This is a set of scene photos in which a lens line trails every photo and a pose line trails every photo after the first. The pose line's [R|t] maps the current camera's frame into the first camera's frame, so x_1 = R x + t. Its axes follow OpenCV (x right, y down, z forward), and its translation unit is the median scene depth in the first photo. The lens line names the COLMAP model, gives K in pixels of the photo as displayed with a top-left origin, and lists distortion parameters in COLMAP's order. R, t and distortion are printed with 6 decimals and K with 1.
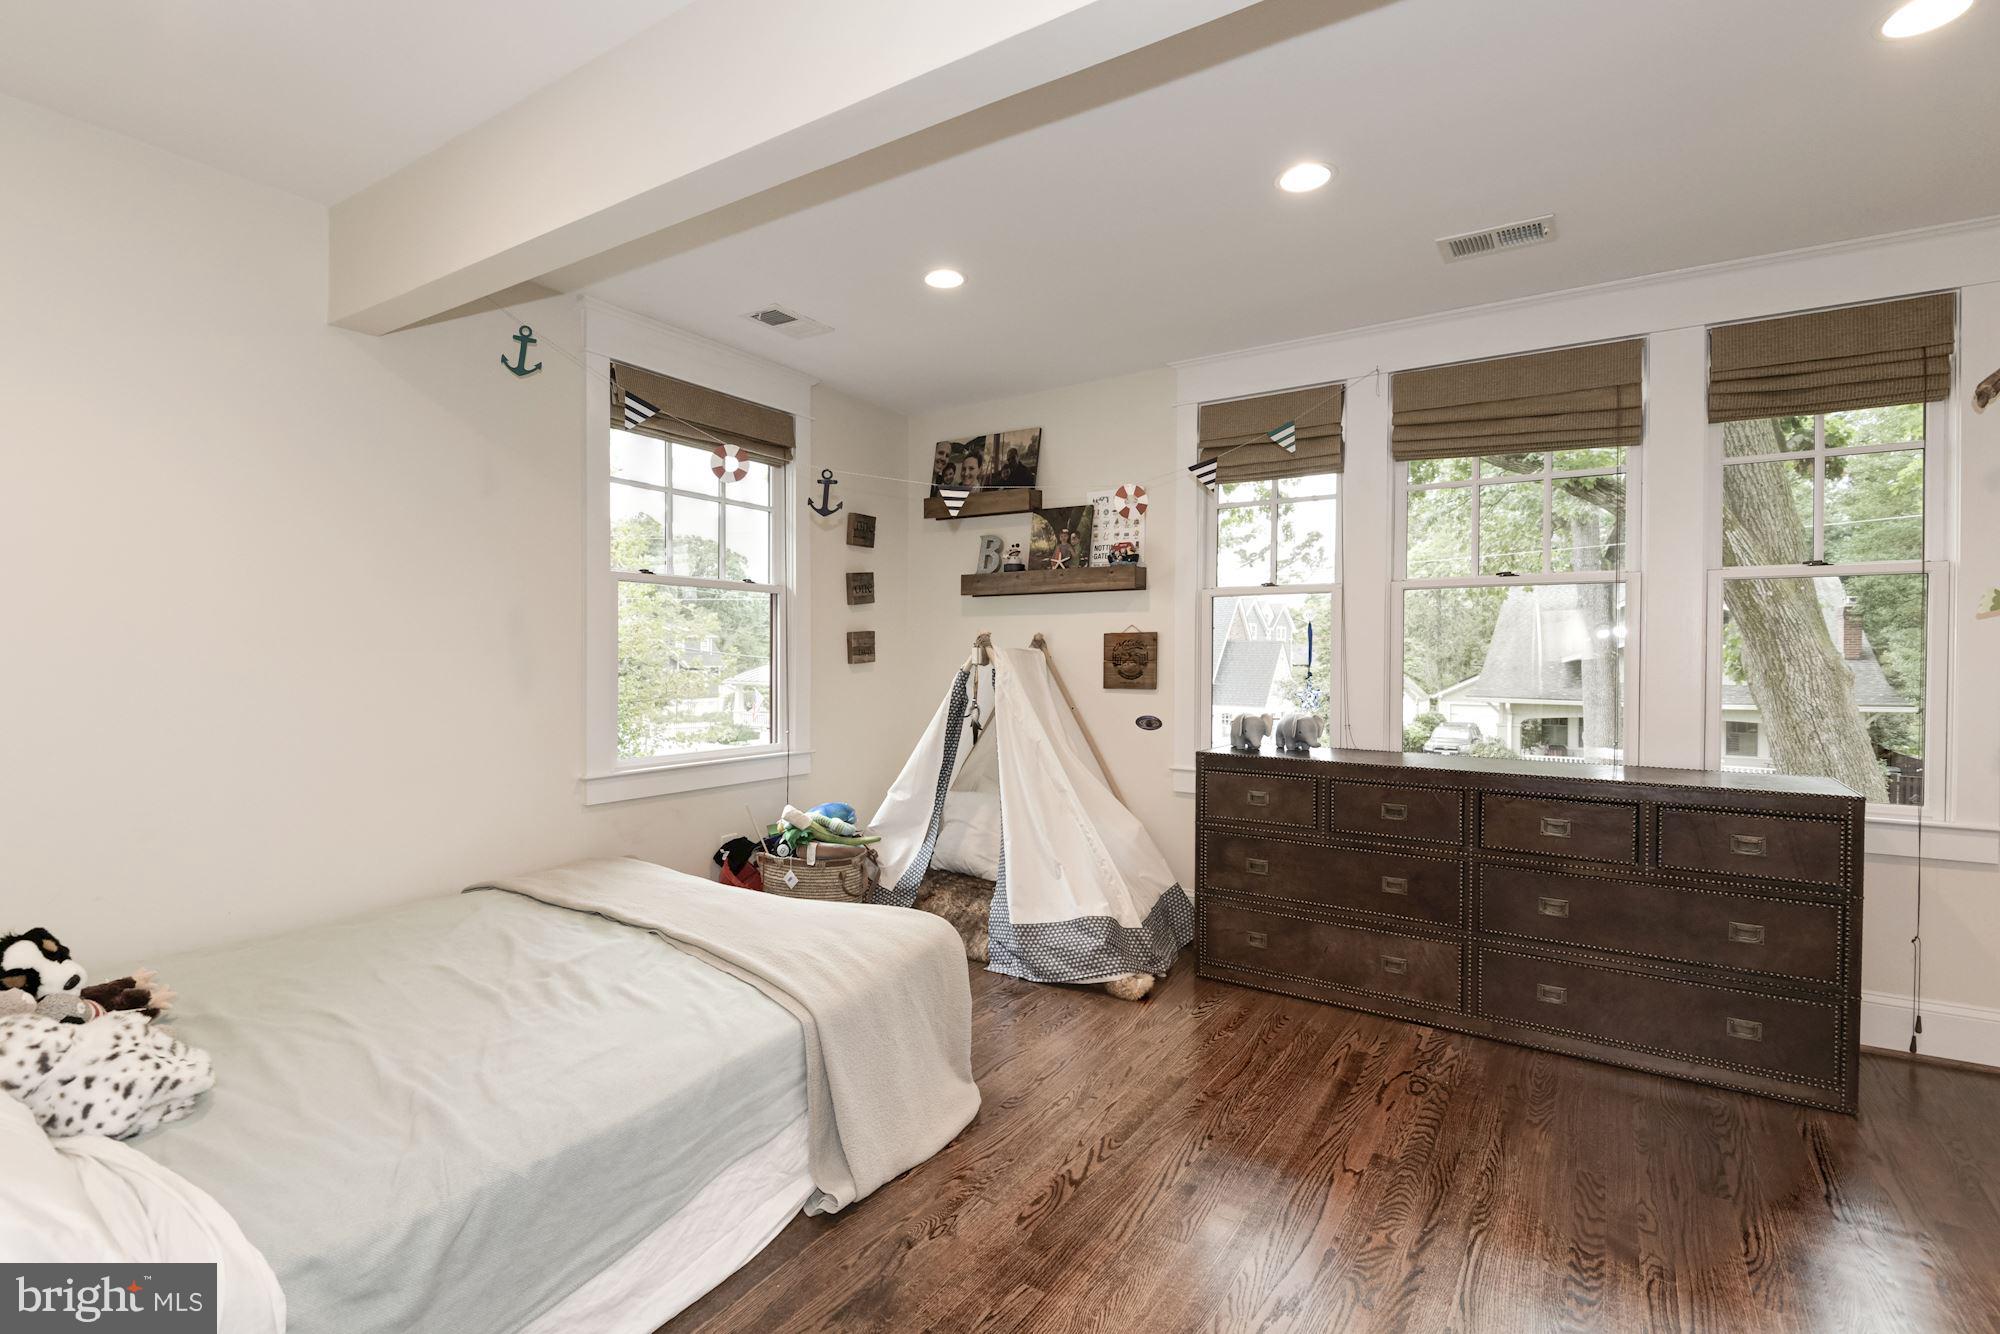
lens RADIAL K [[921.9, 0, 991.2], [0, 921.9, 660.7], [0, 0, 1]] dist [0.005942, -0.008595]
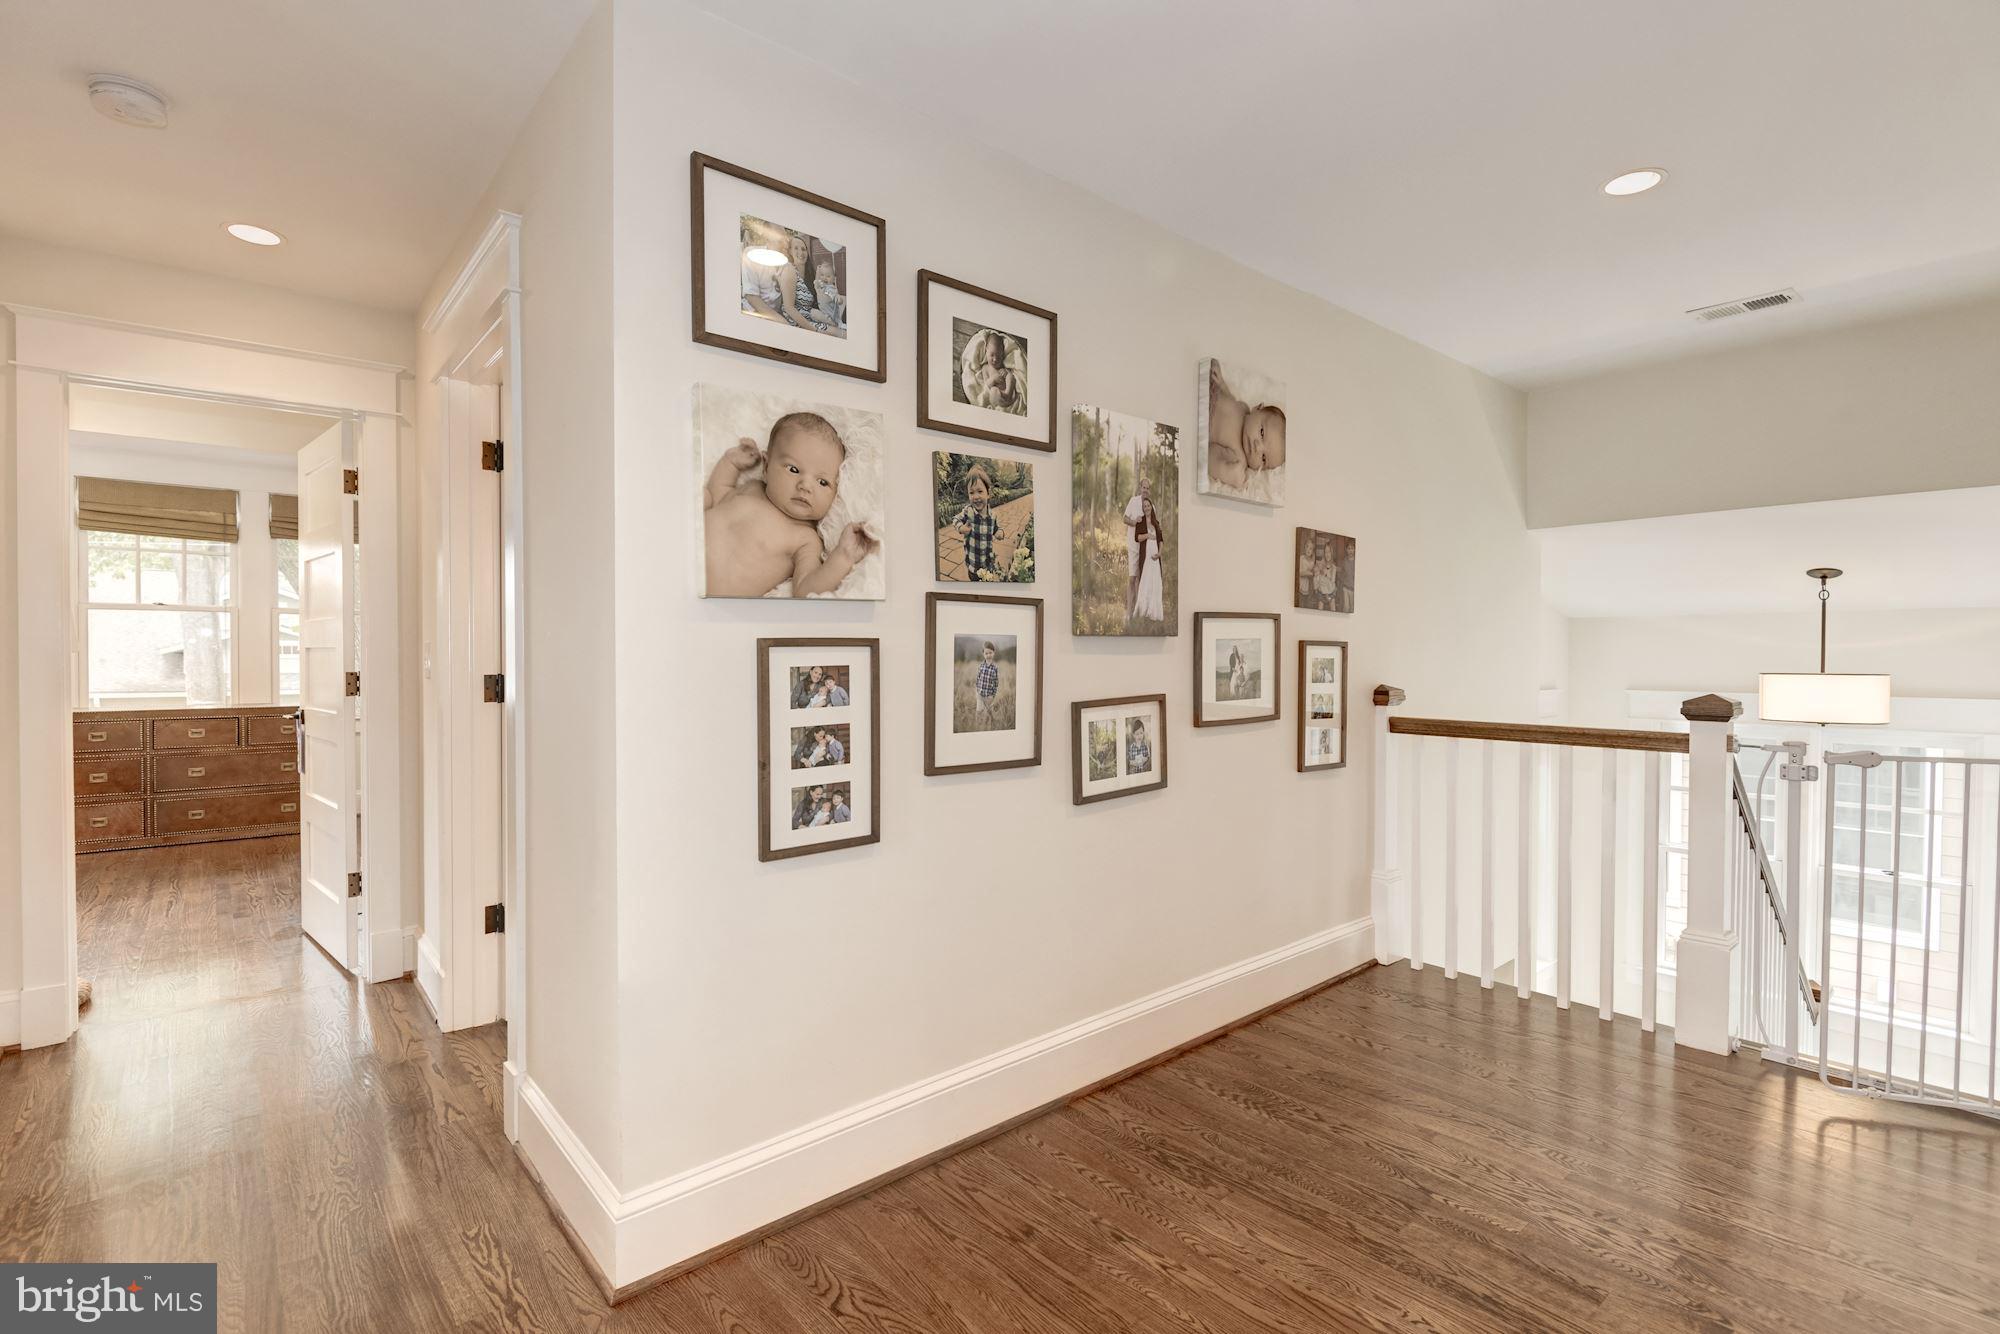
lens RADIAL K [[921.9, 0, 991.5], [0, 921.9, 661.3], [0, 0, 1]] dist [0.005942, -0.008595]
pose [[0.271831, -0.016296, 0.962207, -0.810288], [0.007252, 0.999863, 0.014885, 0.002687], [-0.962318, 0.002932, 0.271912, -1.162144]]
